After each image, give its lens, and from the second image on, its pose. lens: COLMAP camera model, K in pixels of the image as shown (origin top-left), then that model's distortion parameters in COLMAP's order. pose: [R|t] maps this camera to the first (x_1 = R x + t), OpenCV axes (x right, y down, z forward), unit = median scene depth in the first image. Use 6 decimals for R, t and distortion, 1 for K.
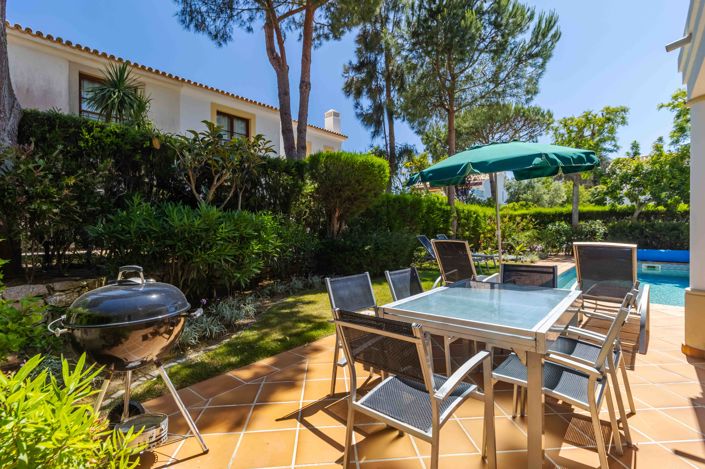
lens RADIAL K [[330.4, 0, 348.6], [0, 330.4, 237.3], [0, 0, 1]] dist [-0.001961, -0.000240]
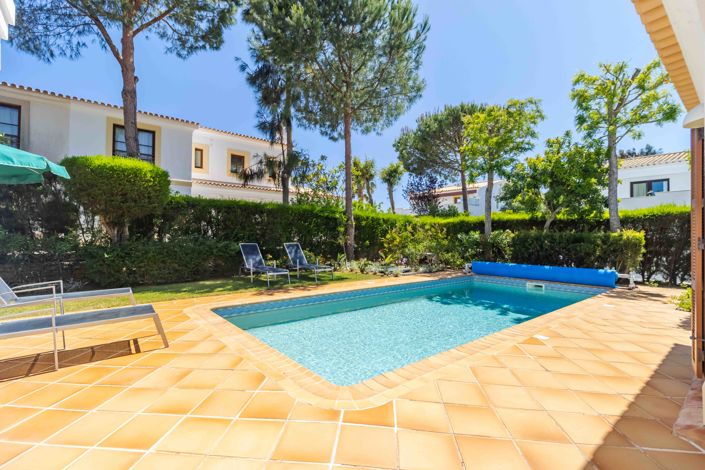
lens RADIAL K [[330.4, 0, 344.9], [0, 330.4, 234.0], [0, 0, 1]] dist [-0.001961, -0.000240]
pose [[0.987762, 0.008586, -0.155731, 0.496739], [-0.015080, 0.999063, -0.040568, -0.000250], [0.155236, 0.042420, 0.986966, 0.085582]]
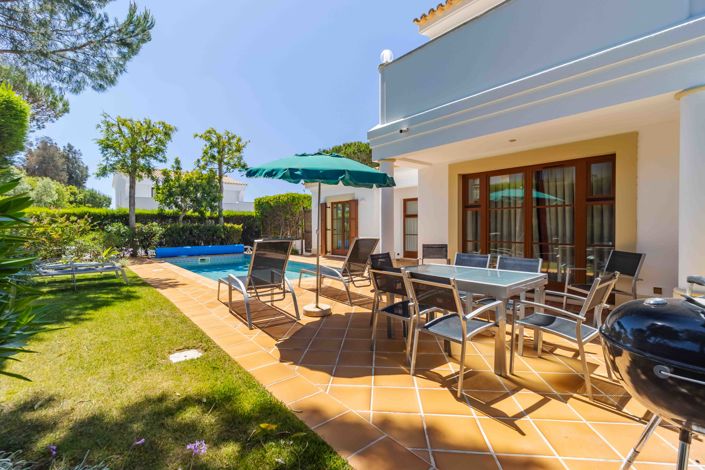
lens RADIAL K [[320.2, 0, 347.4], [0, 320.2, 229.9], [0, 0, 1]] dist [0.001541, 0.000251]
pose [[0.153535, -0.003692, 0.988136, -0.196475], [0.034265, 0.999412, -0.001590, -0.004434], [-0.987549, 0.034103, 0.153571, 0.223666]]
